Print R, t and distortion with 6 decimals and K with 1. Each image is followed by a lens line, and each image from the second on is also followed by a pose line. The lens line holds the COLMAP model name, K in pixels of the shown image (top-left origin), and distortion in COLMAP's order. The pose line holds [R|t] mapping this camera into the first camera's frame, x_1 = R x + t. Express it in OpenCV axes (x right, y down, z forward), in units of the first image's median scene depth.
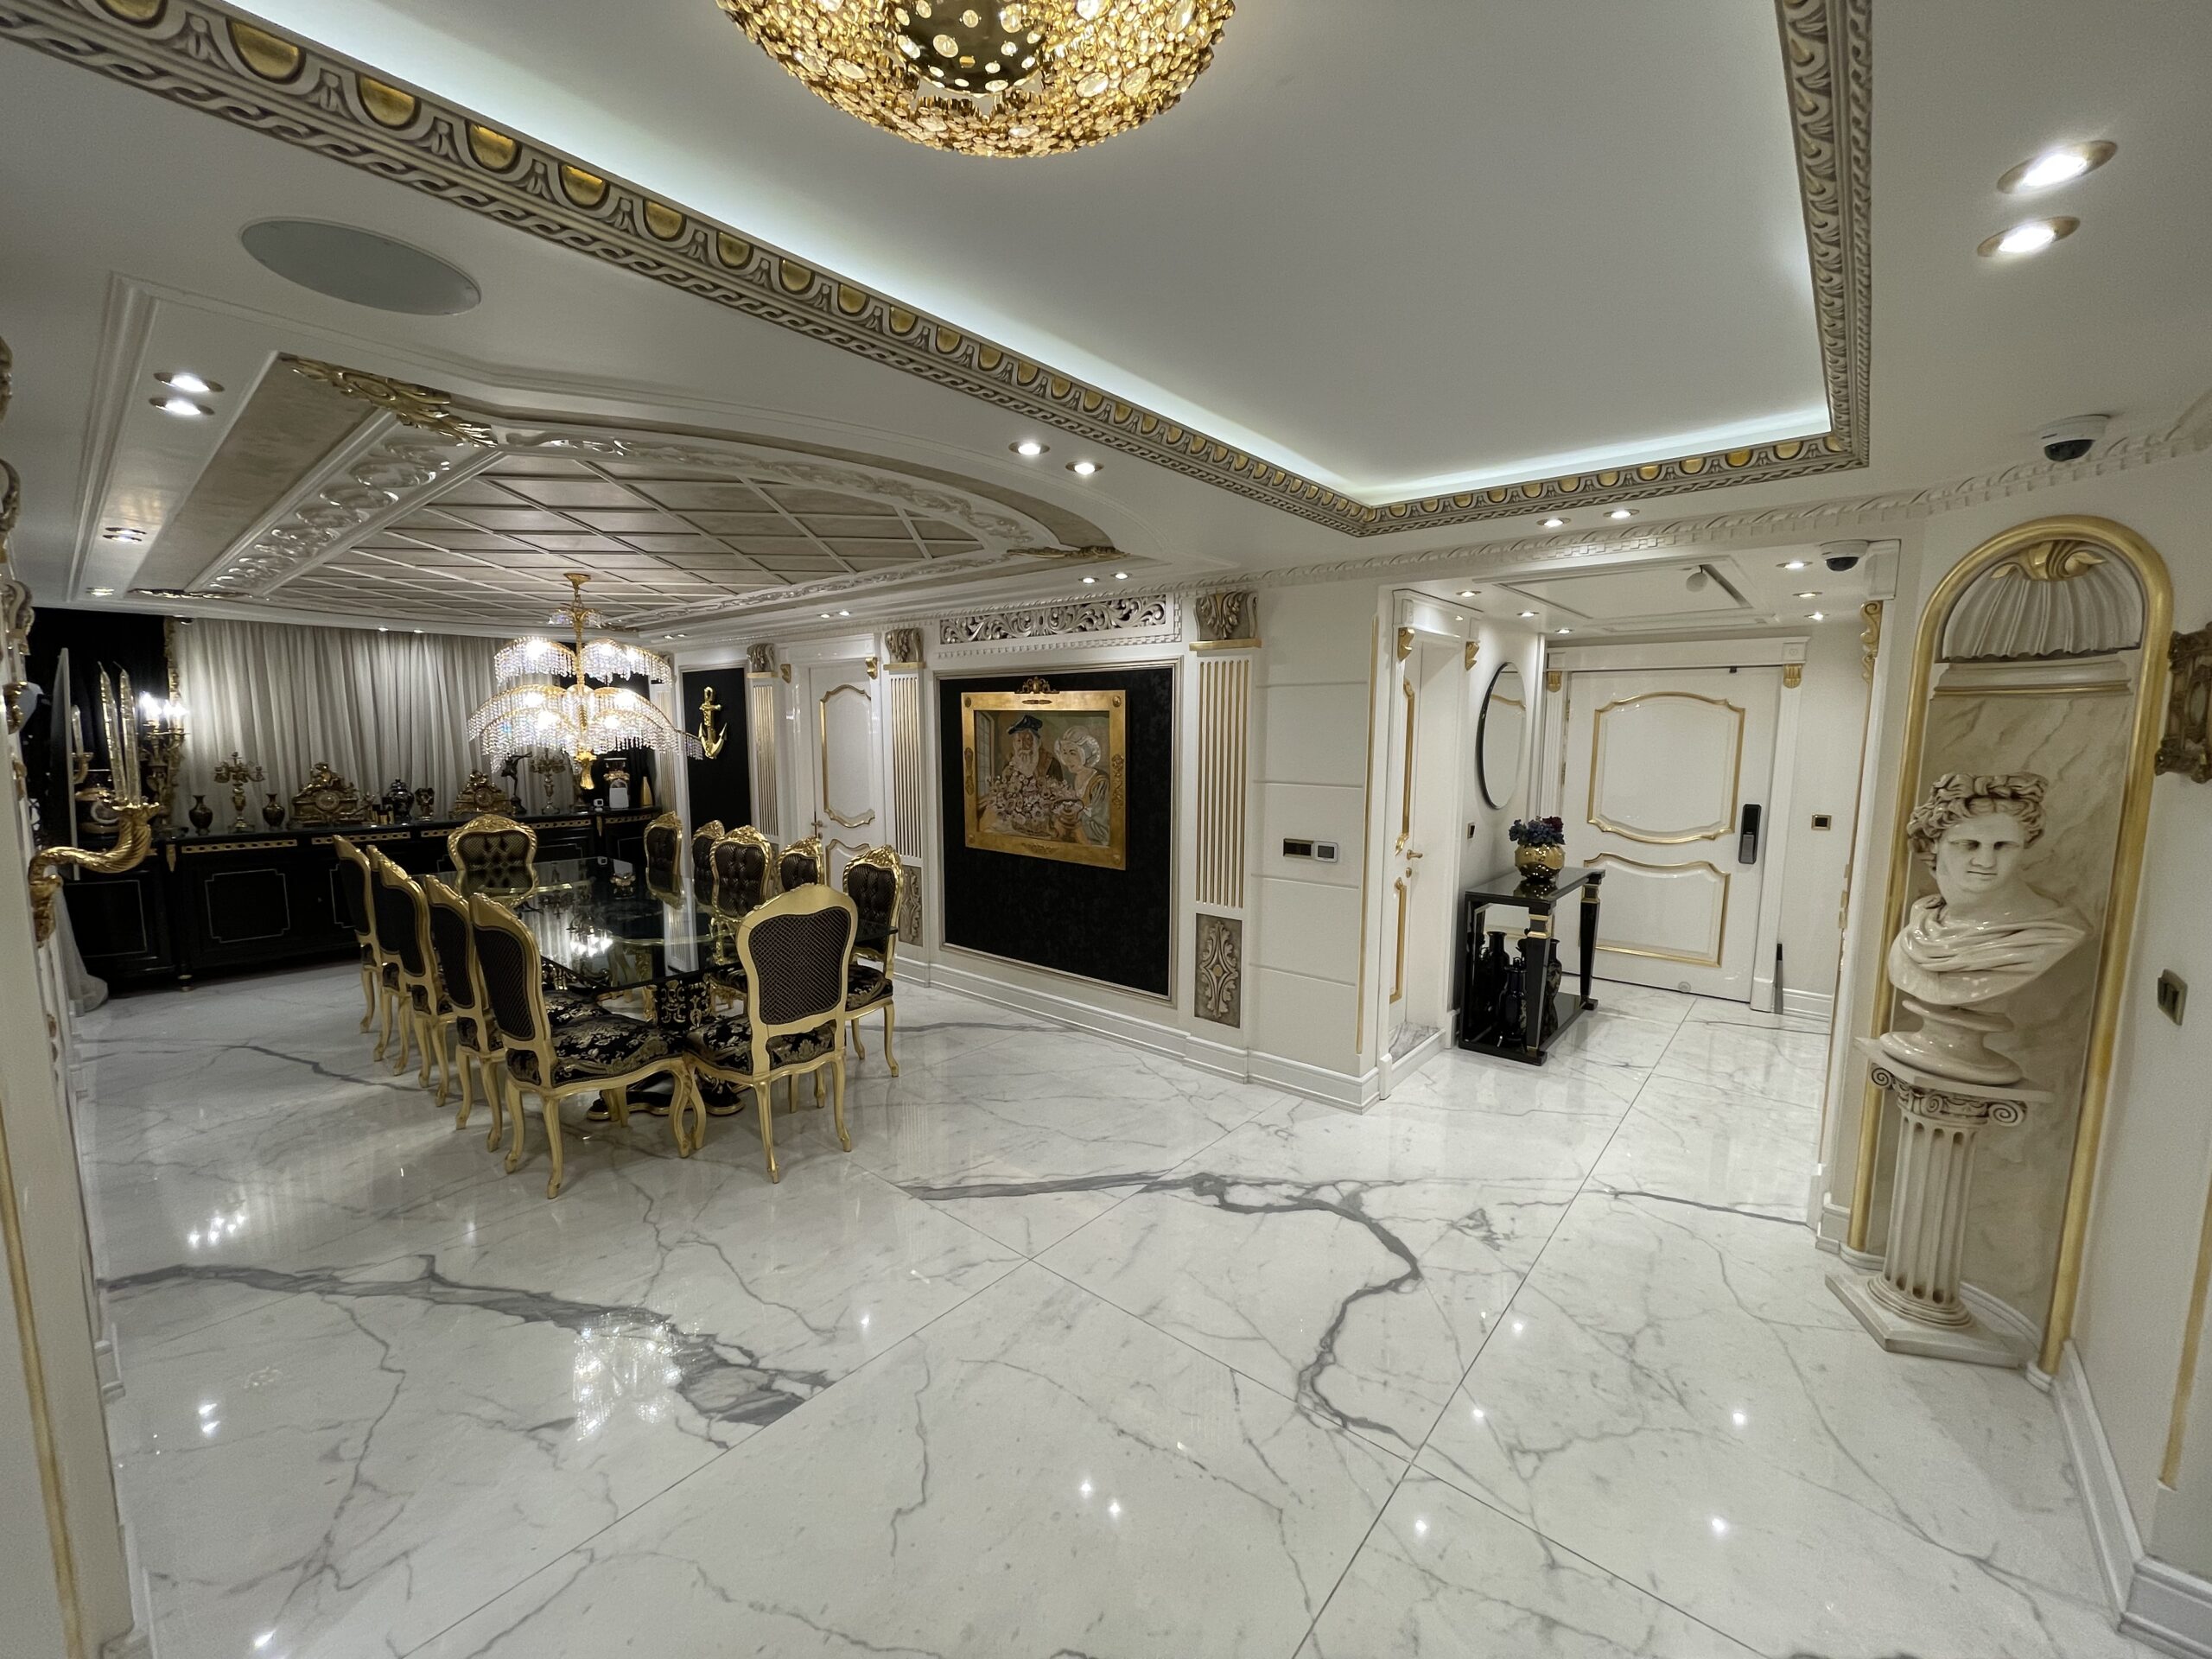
lens RADIAL K [[891.3, 0, 1099.8], [0, 891.3, 833.4], [0, 0, 1]] dist [-0.002742, 0.000302]
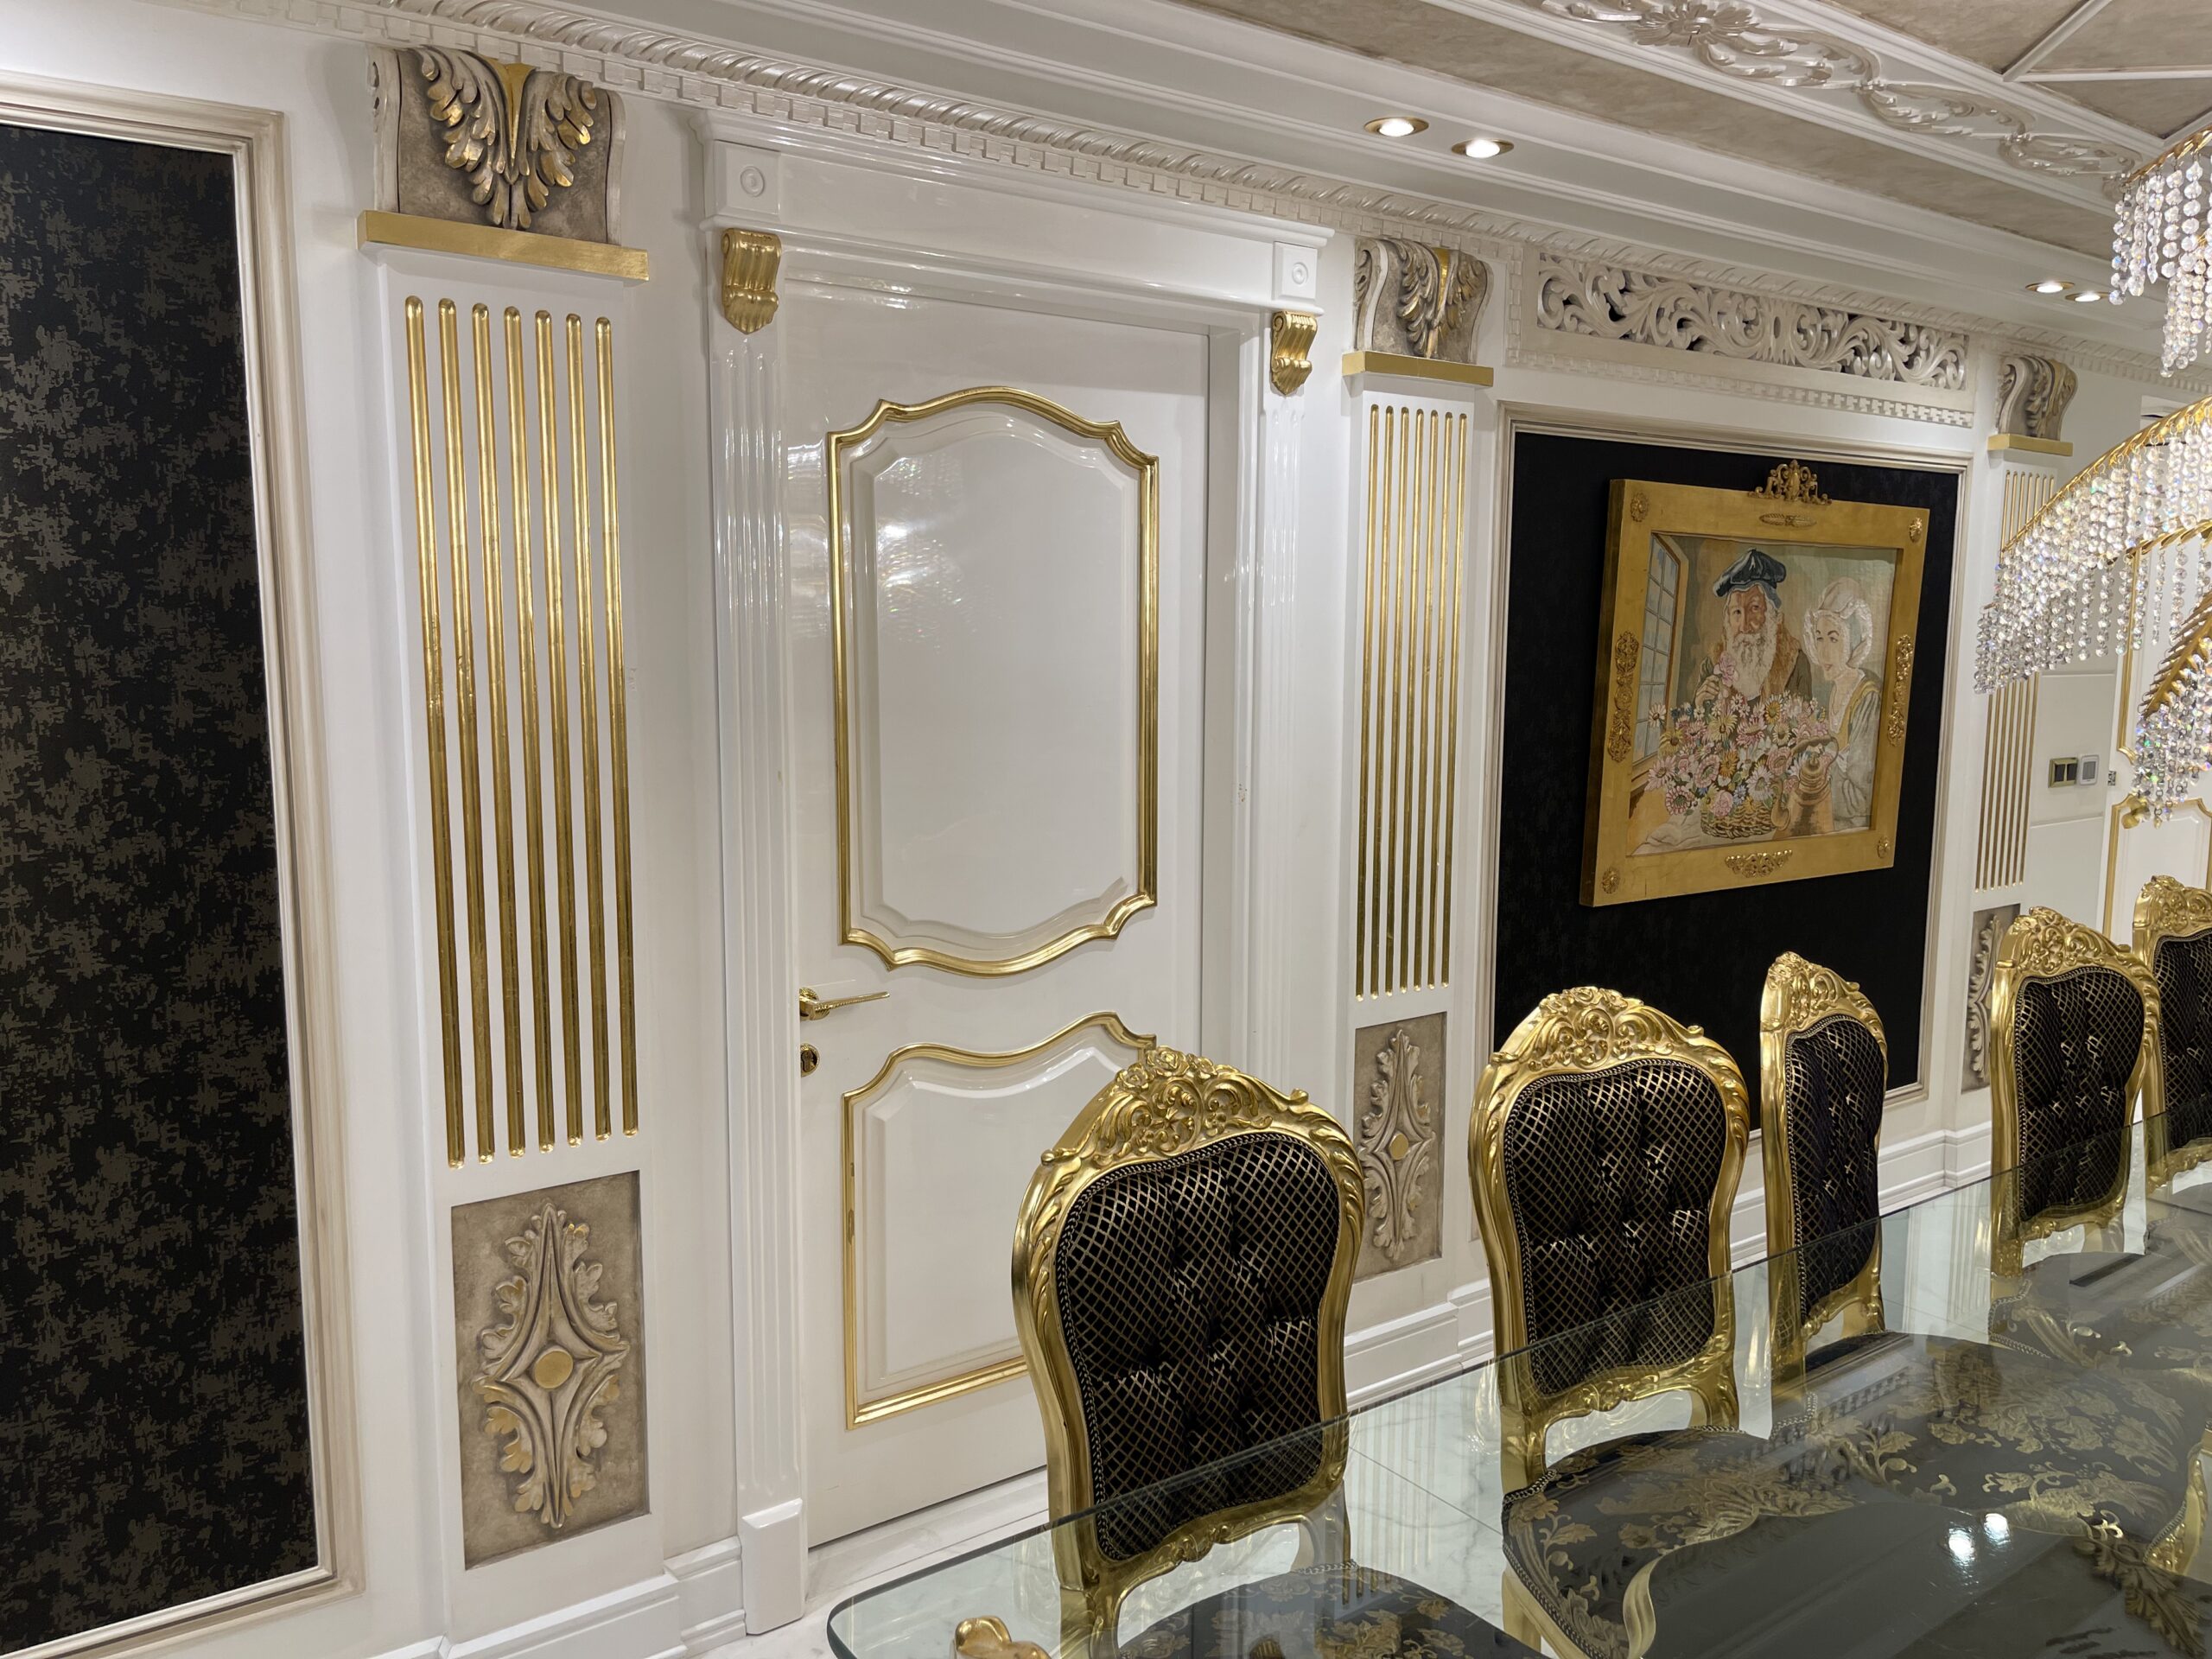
lens RADIAL K [[1673.4, 0, 1105.9], [0, 1673.4, 824.9], [0, 0, 1]] dist [0.065832, -0.069376]
pose [[0.236225, -0.117883, 0.964521, -1.072234], [0.113922, 0.989128, 0.092989, -0.131302], [-0.964997, 0.087914, 0.247086, 1.279425]]
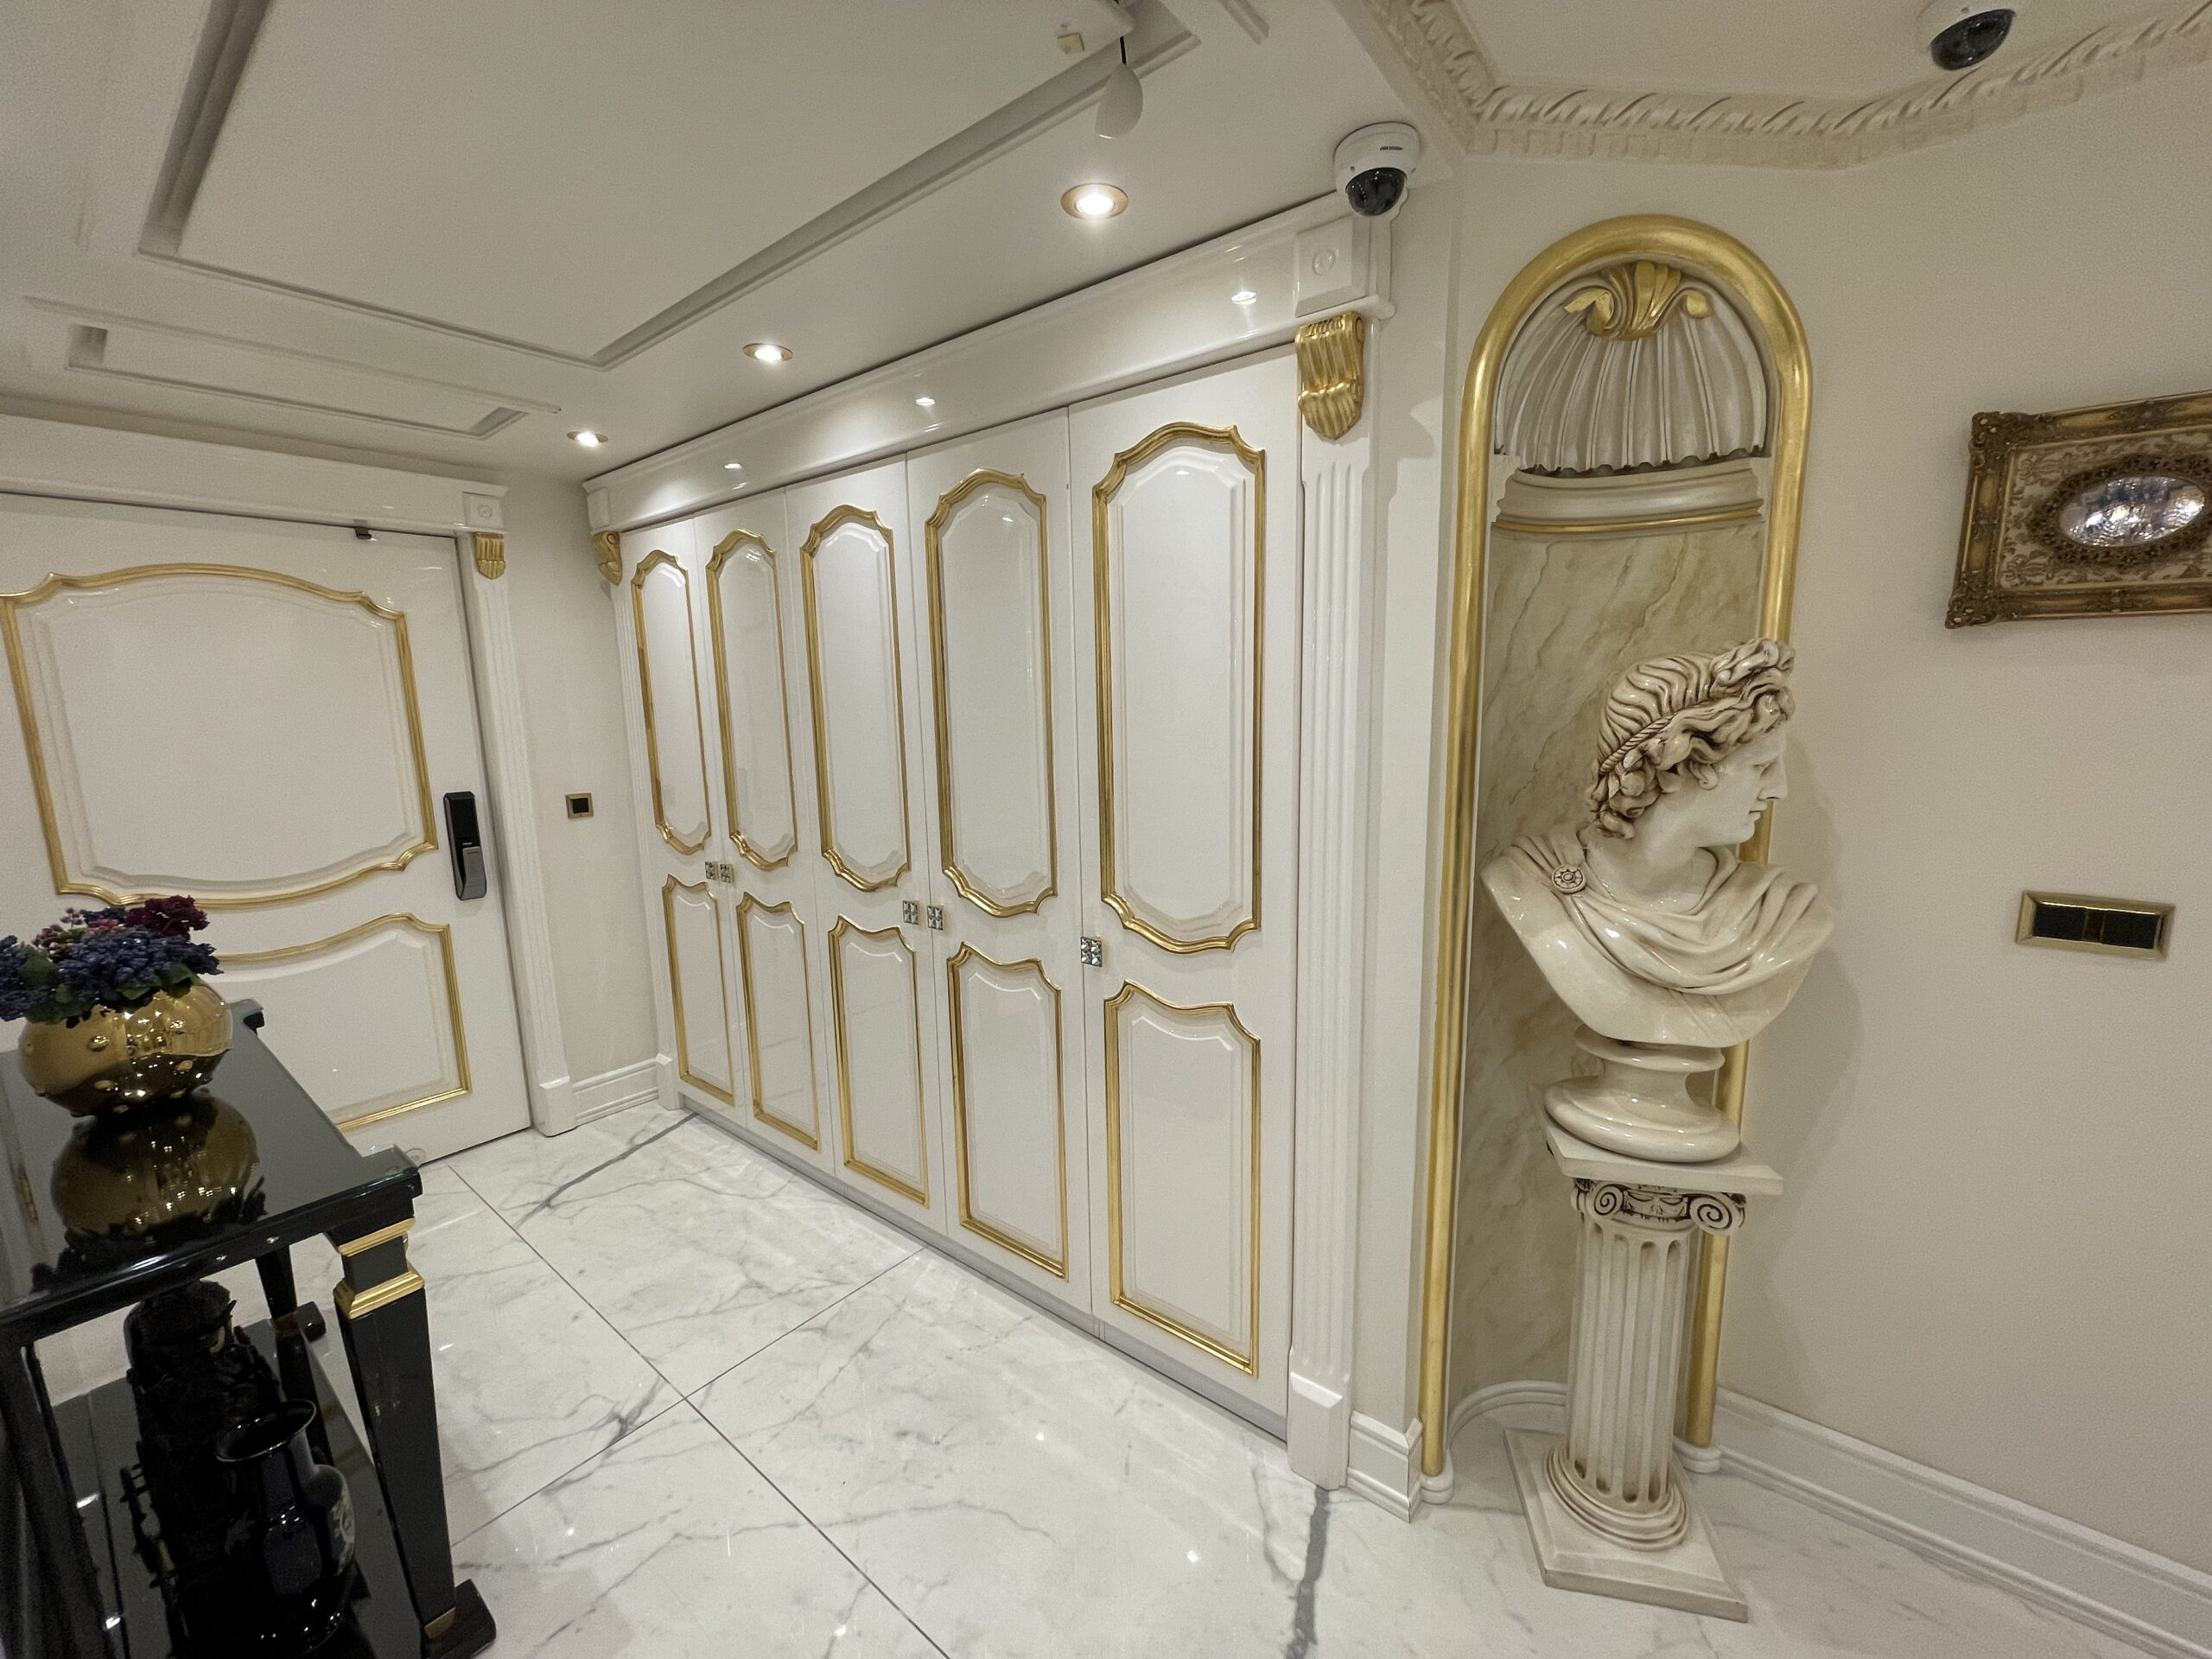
lens RADIAL K [[891.3, 0, 1108.6], [0, 891.3, 837.6], [0, 0, 1]] dist [-0.002742, 0.000302]
pose [[-0.027910, -0.166299, 0.985680, 0.222992], [0.139205, 0.975810, 0.168576, -0.052021], [-0.989870, 0.141916, -0.004086, 0.760344]]
